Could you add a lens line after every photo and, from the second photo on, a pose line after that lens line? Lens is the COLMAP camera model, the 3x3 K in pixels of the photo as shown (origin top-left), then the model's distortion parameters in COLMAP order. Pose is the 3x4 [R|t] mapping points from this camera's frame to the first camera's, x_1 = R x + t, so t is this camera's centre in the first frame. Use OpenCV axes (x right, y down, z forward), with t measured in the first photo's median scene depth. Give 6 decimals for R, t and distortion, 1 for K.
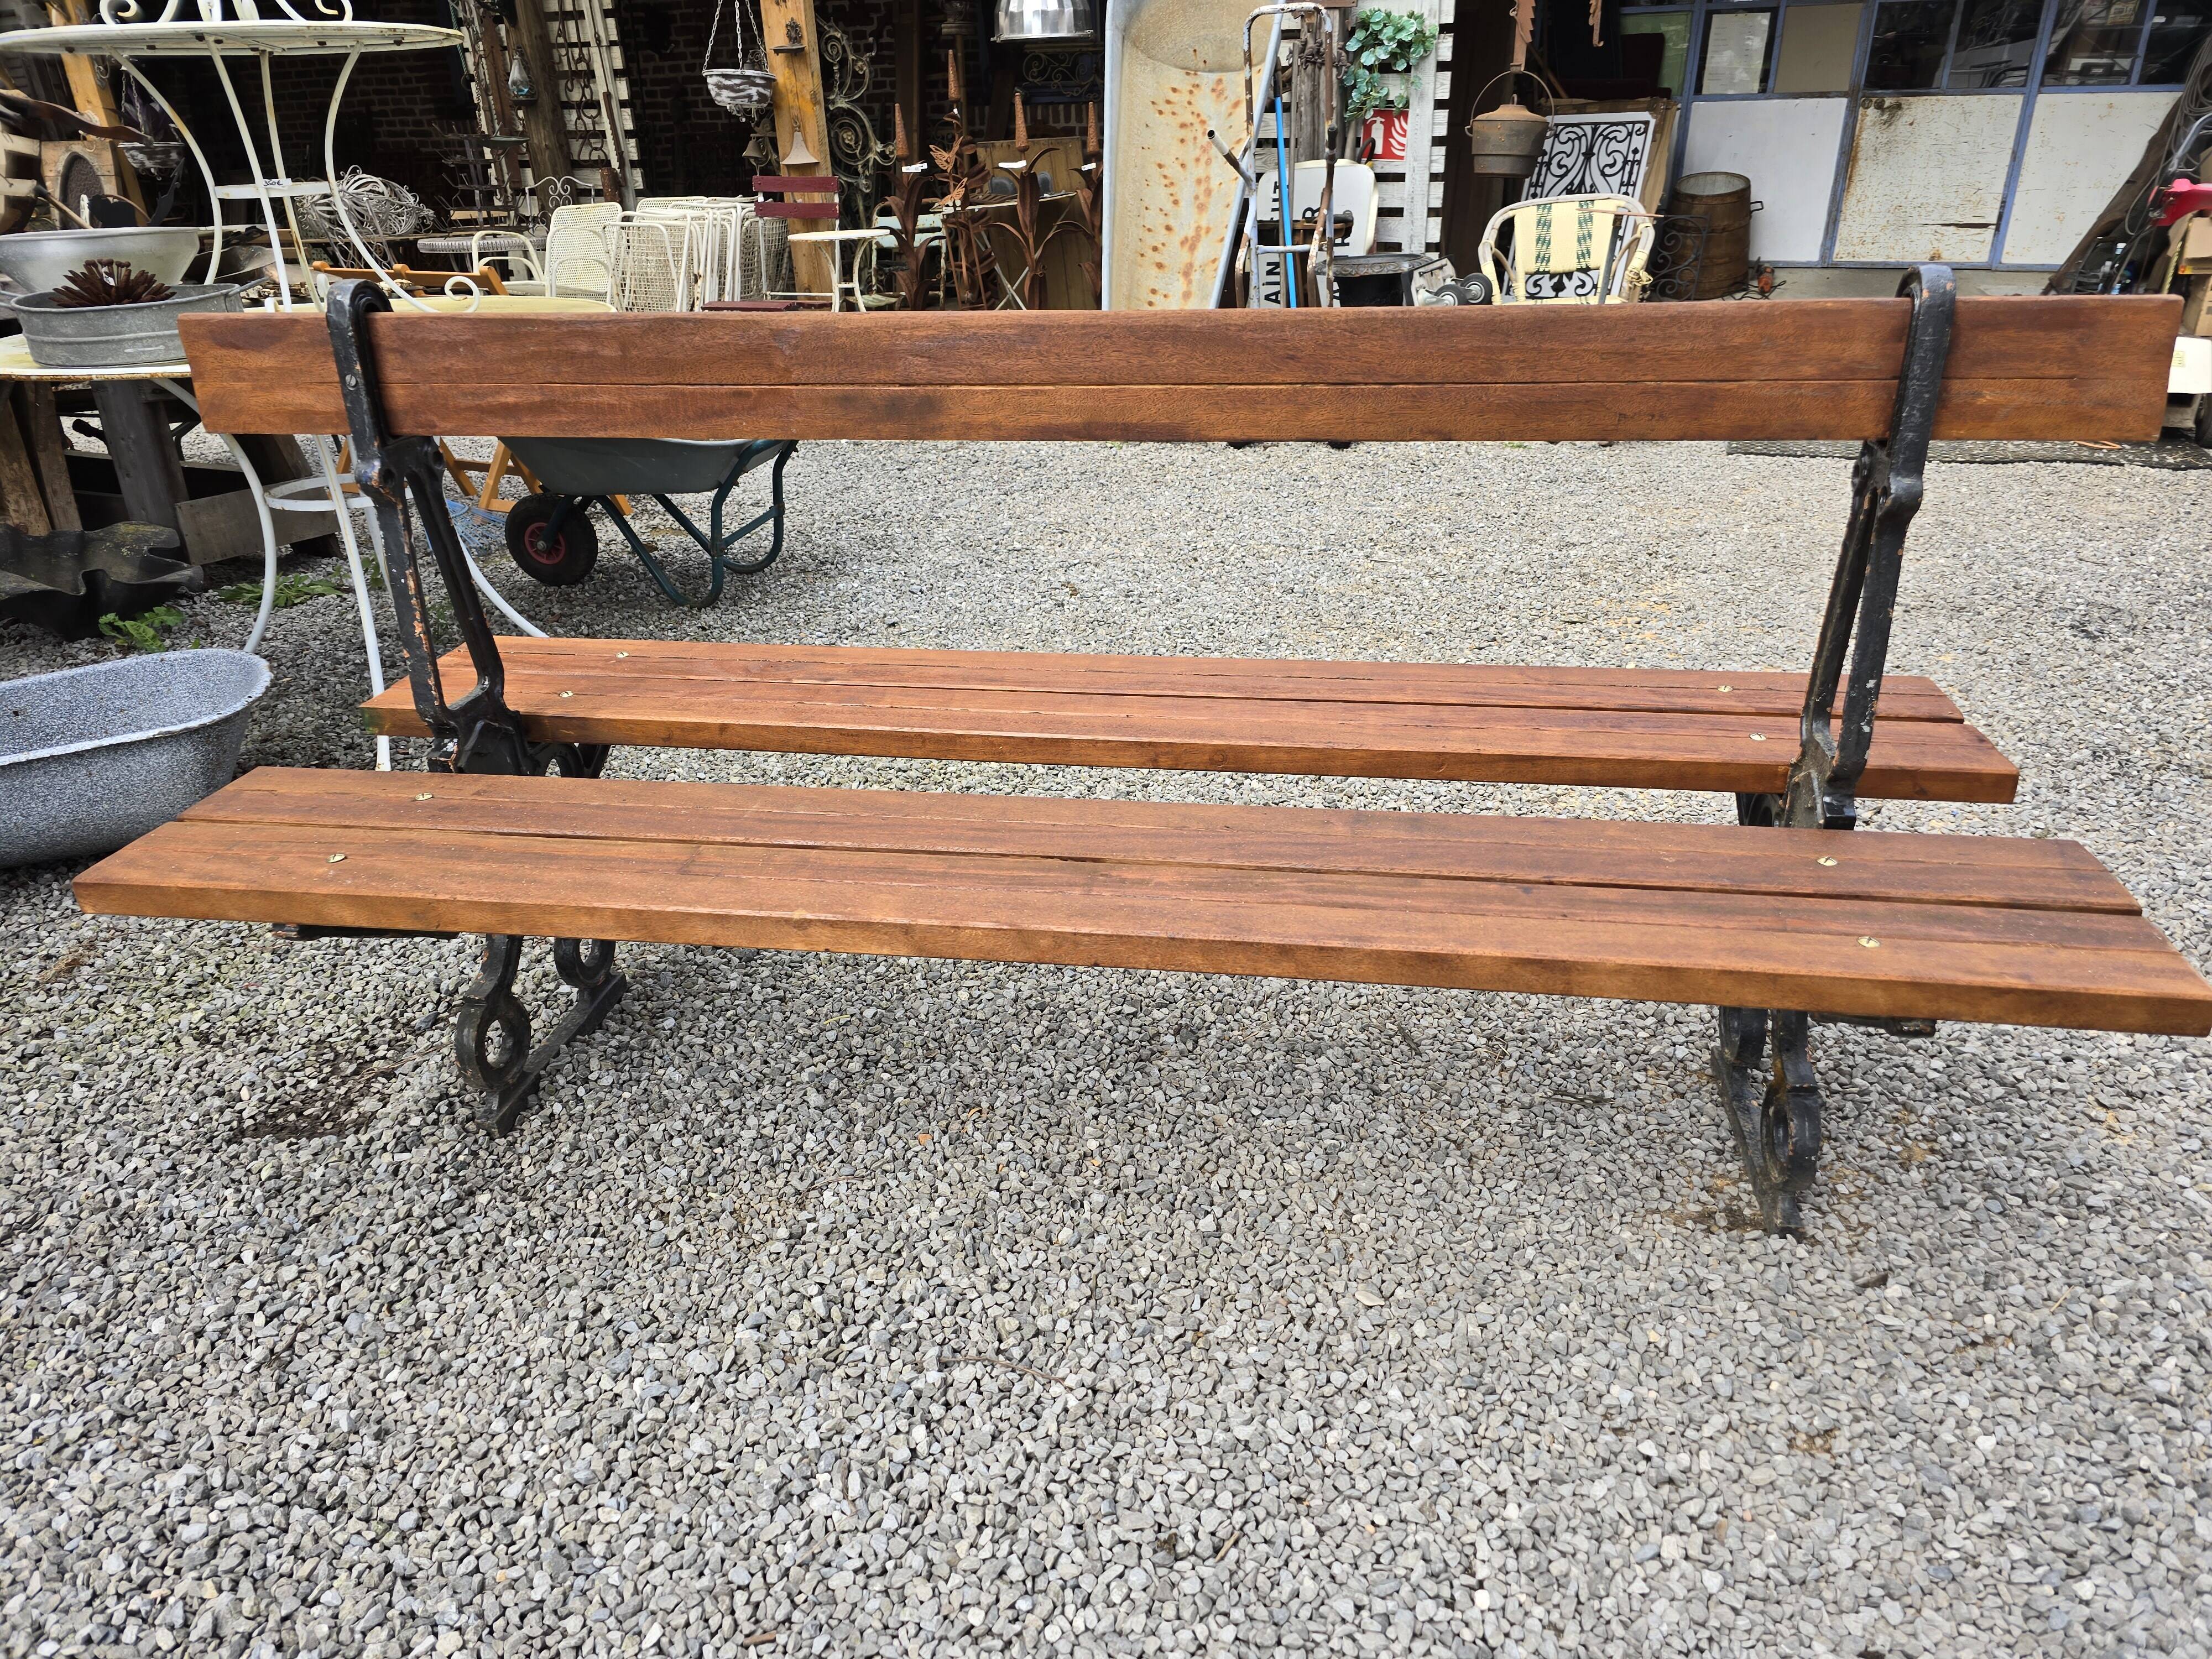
lens RADIAL K [[1489.8, 0, 1117.1], [0, 1489.8, 848.8], [0, 0, 1]] dist [0.063134, -0.058187]
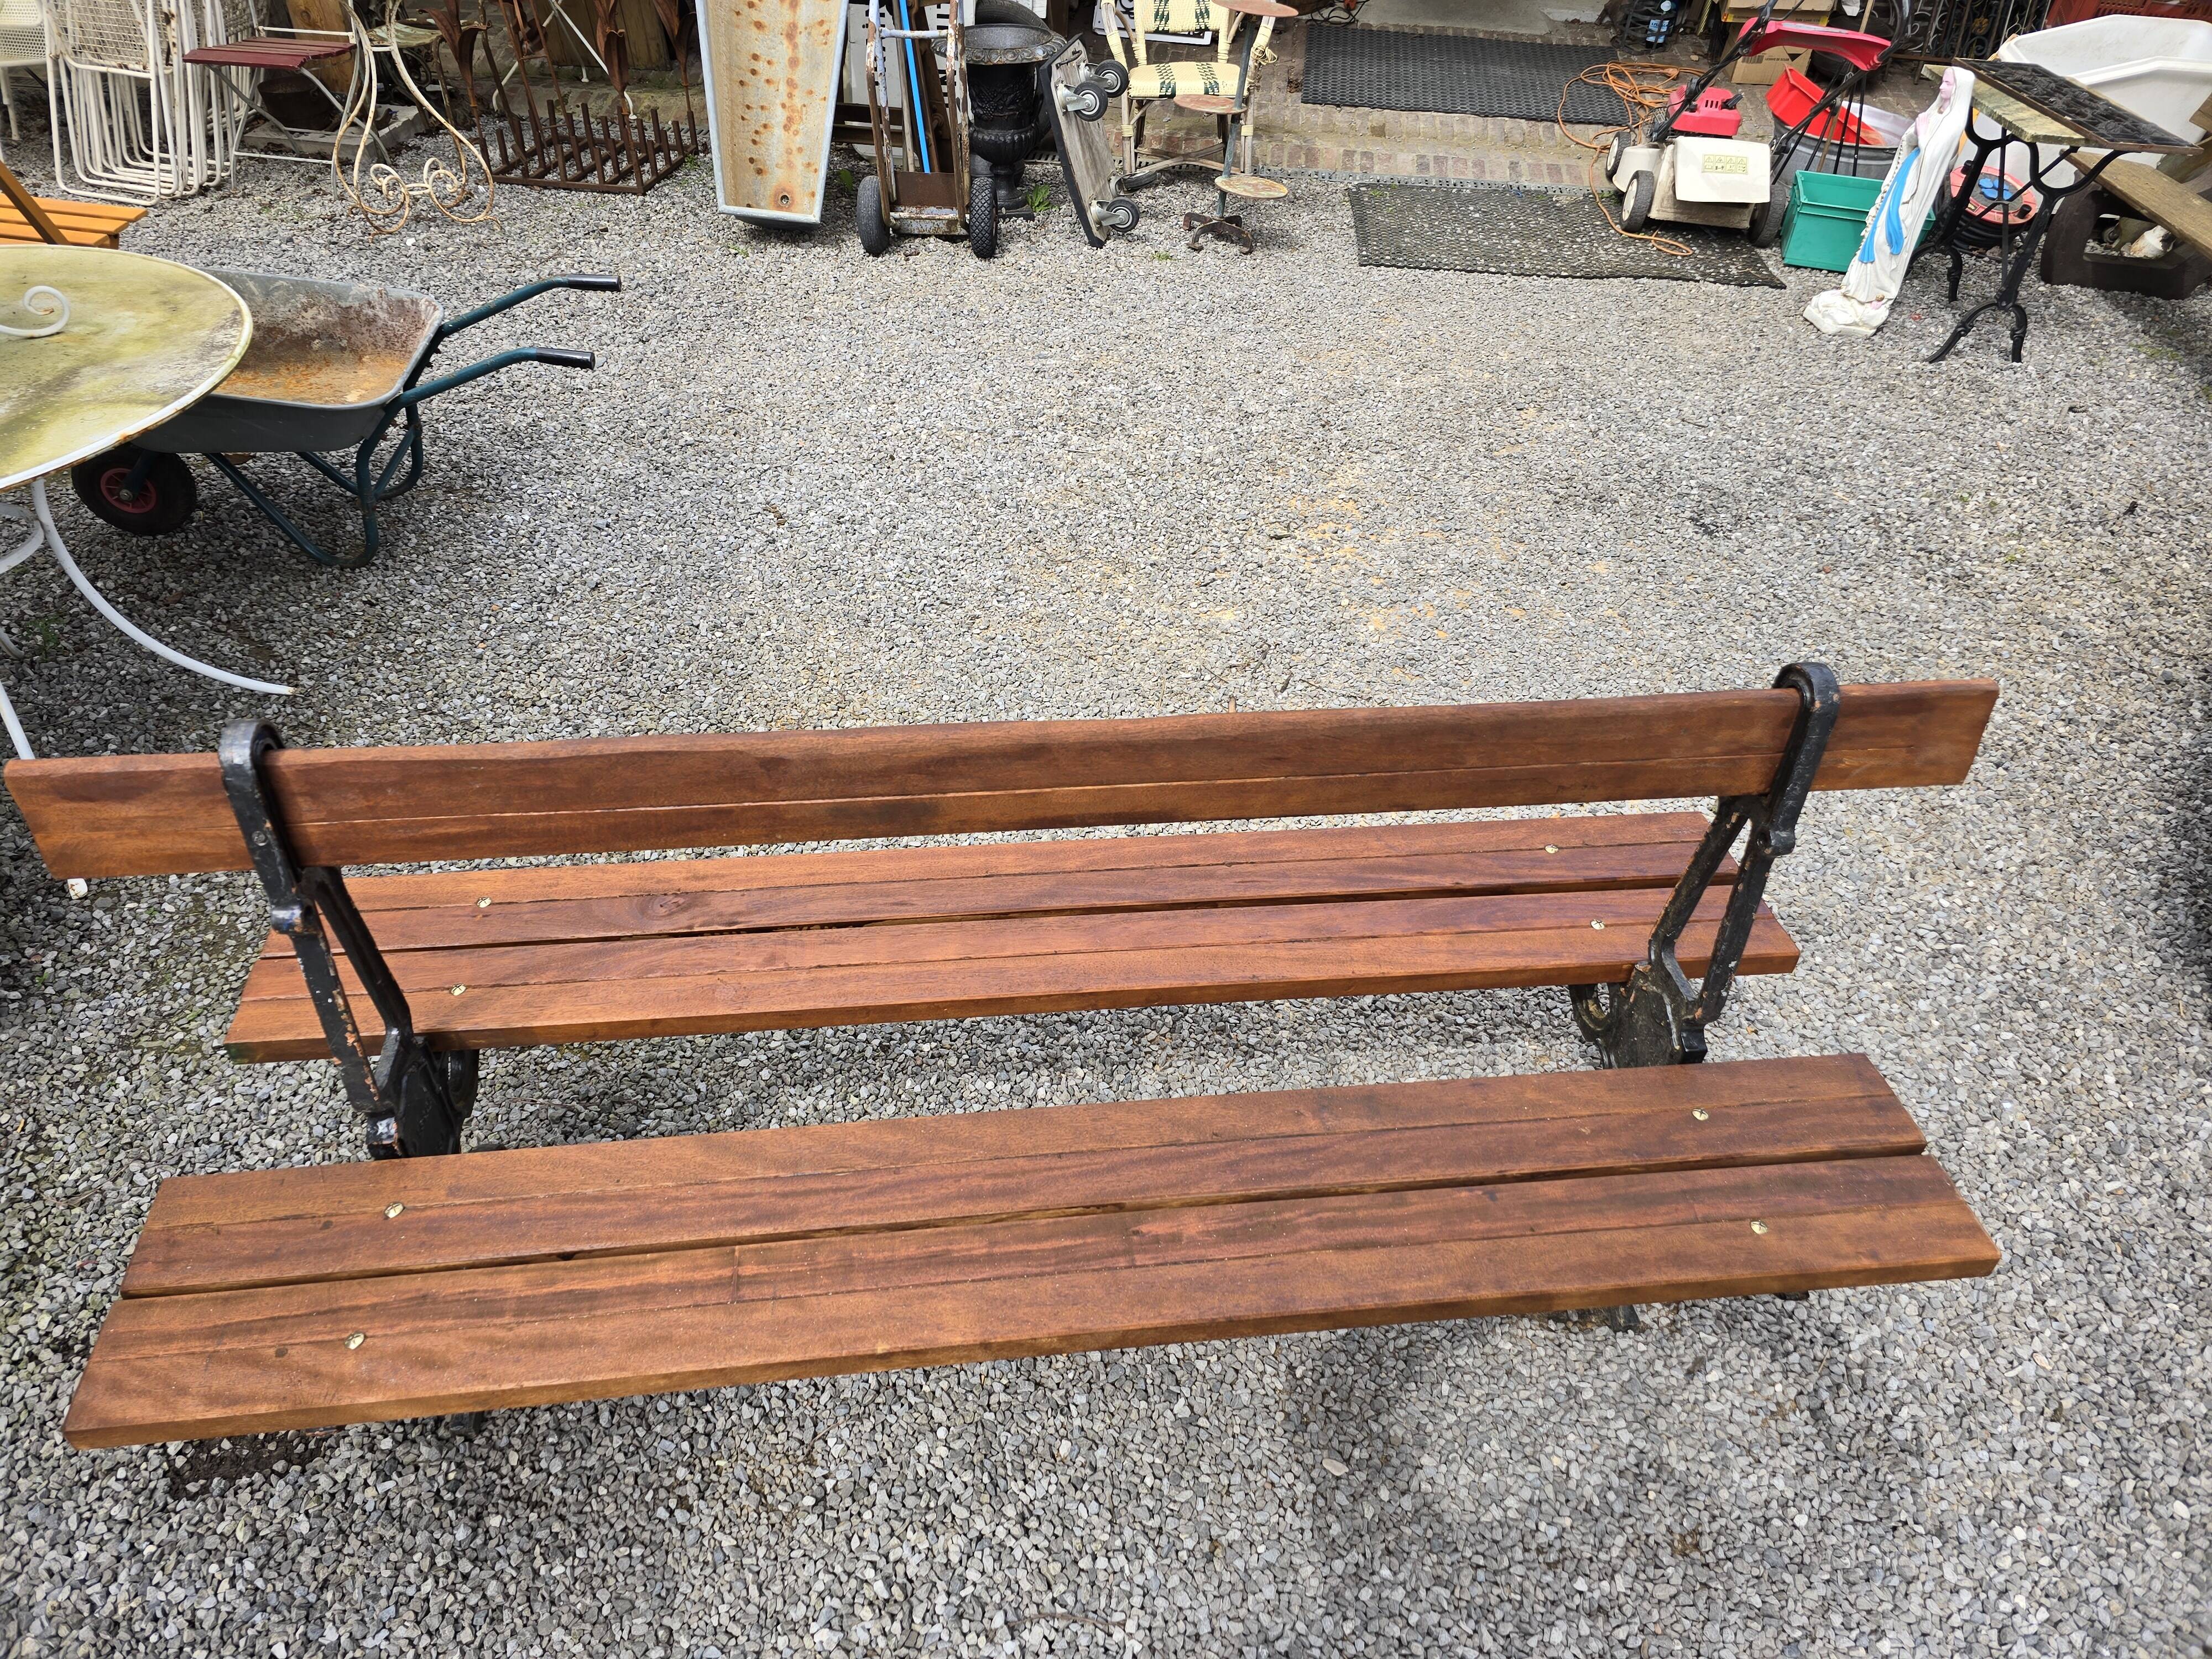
lens RADIAL K [[1489.8, 0, 1073.0], [0, 1489.8, 813.9], [0, 0, 1]] dist [0.063134, -0.058187]
pose [[0.960731, -0.125458, 0.247501, -0.121861], [0.064441, 0.968443, 0.240759, -0.233450], [-0.269896, -0.215355, 0.938498, 0.017543]]
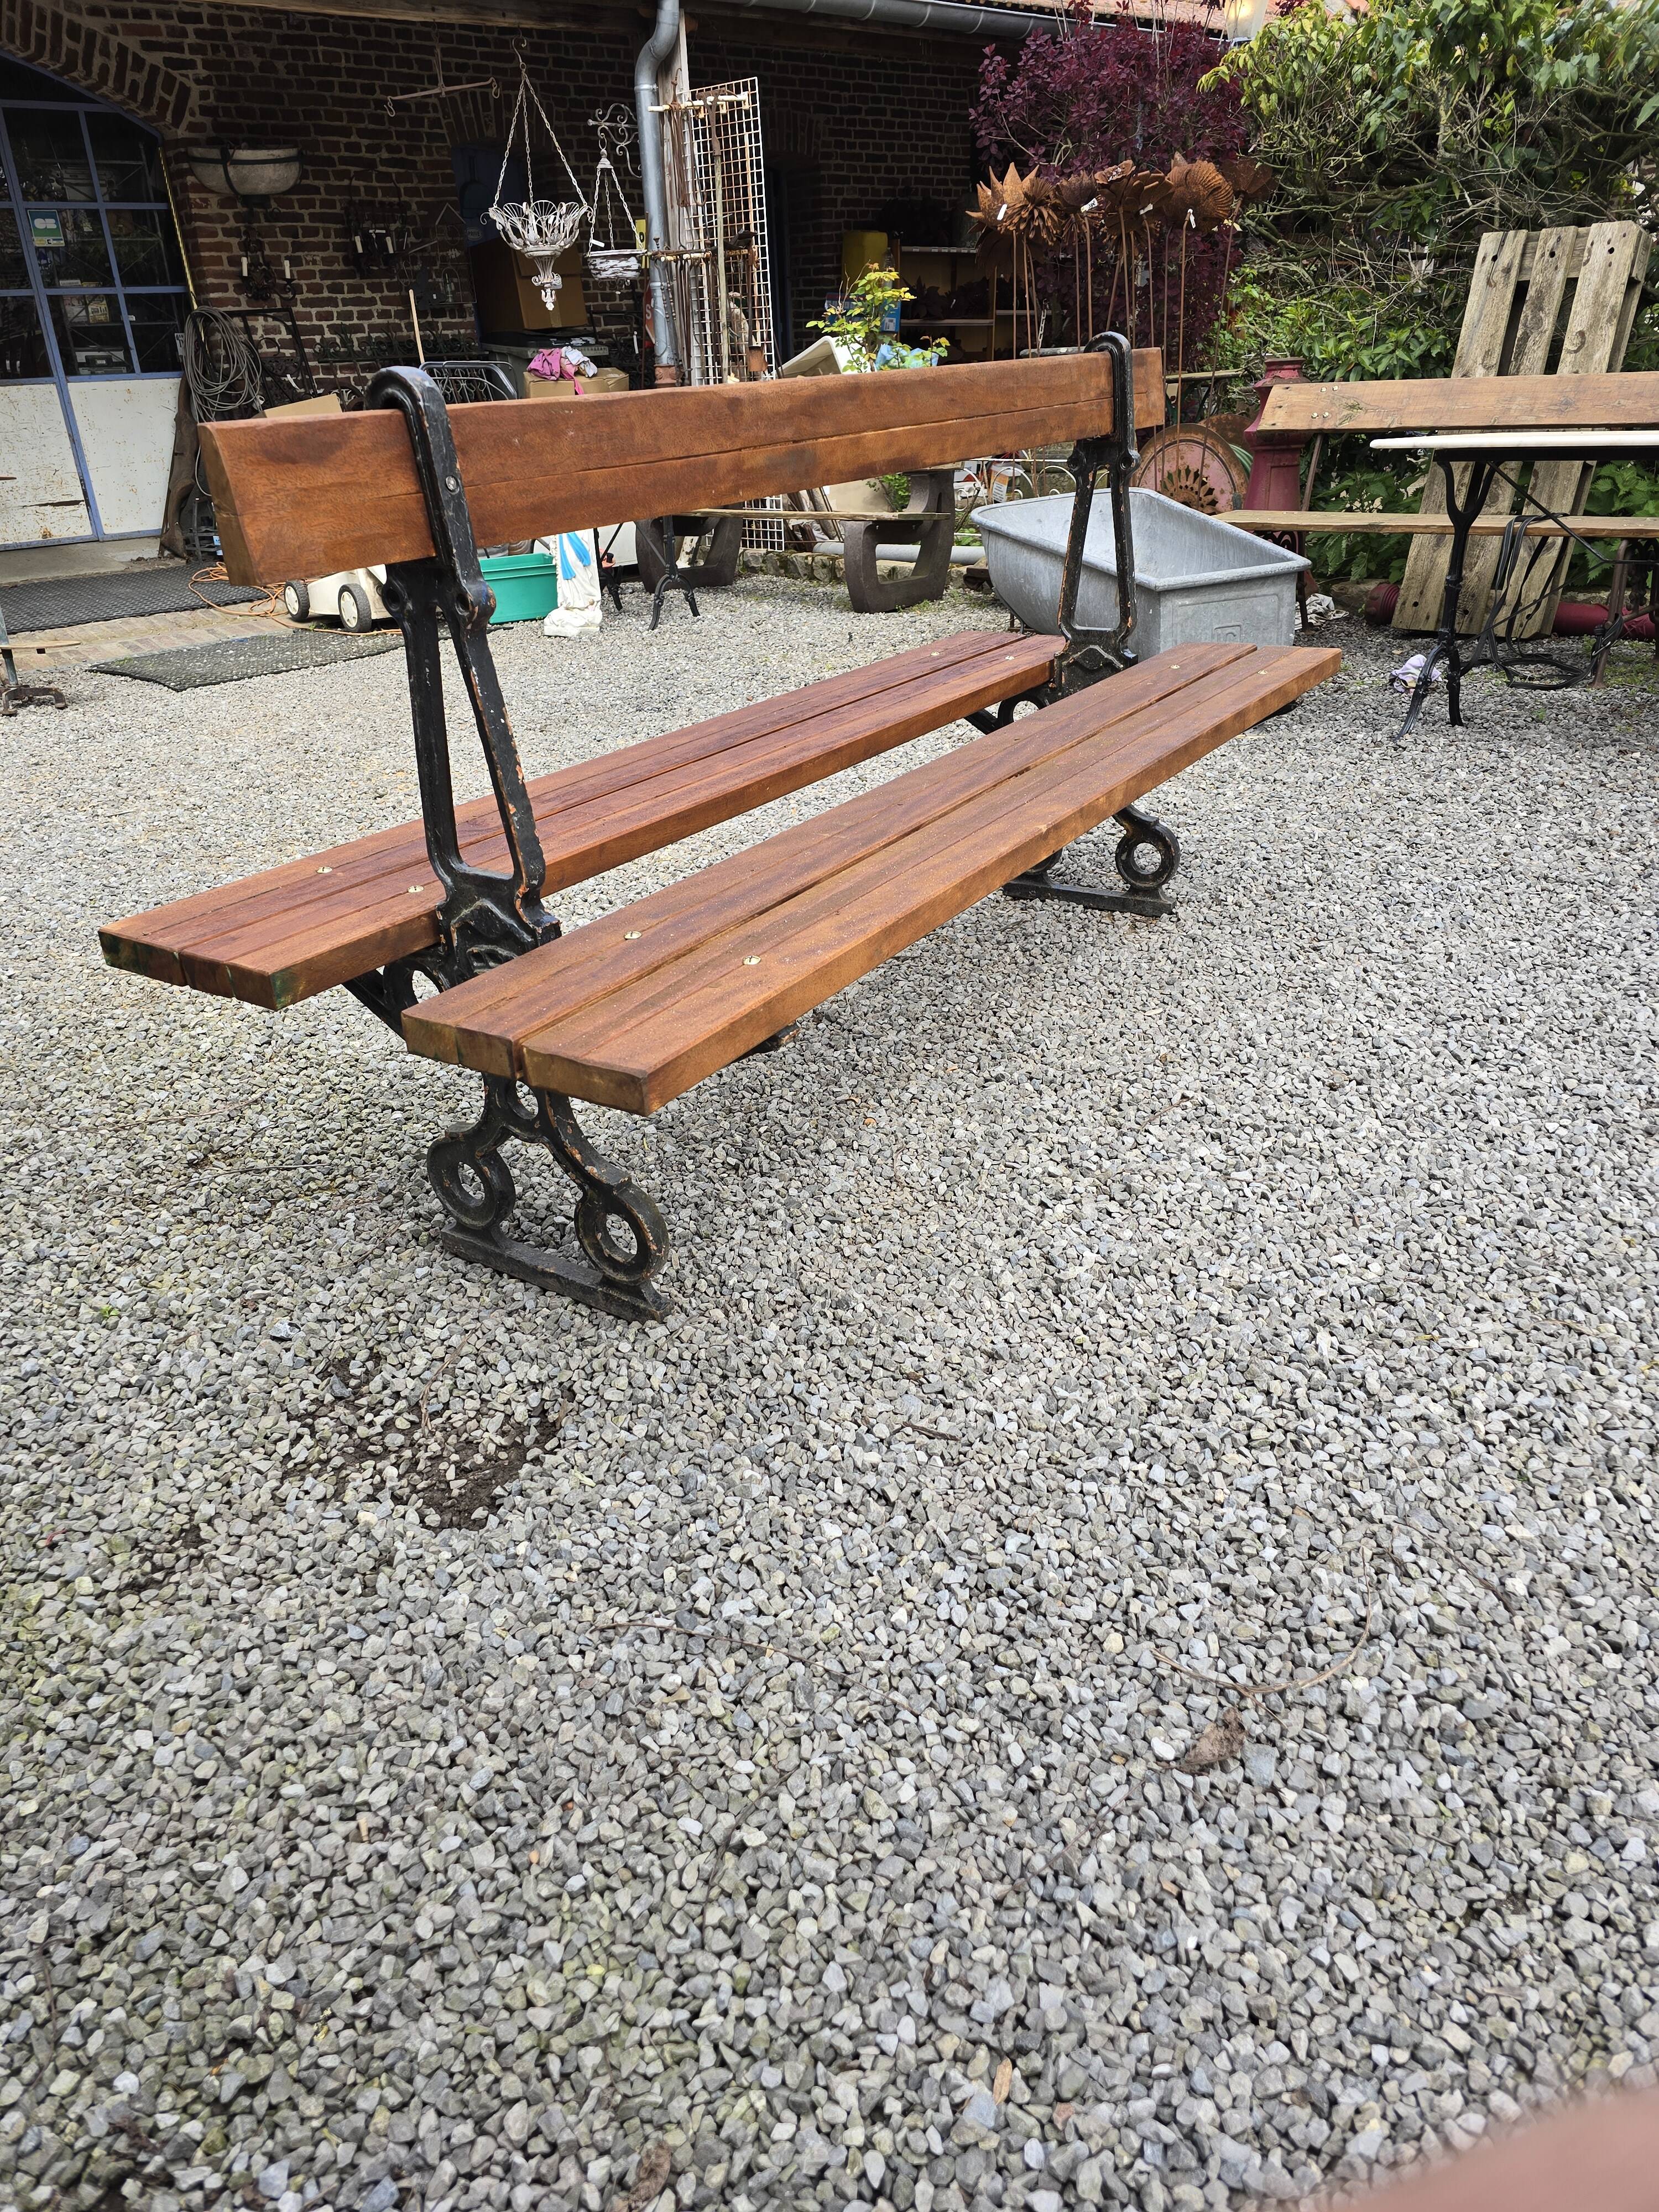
lens RADIAL K [[1489.8, 0, 818.2], [0, 1489.8, 1094.1], [0, 0, 1]] dist [0.063134, -0.058187]
pose [[0.414440, -0.397096, 0.818874, -0.579741], [0.442105, 0.874328, 0.200234, -0.039415], [-0.795476, 0.279043, 0.537915, 0.217028]]
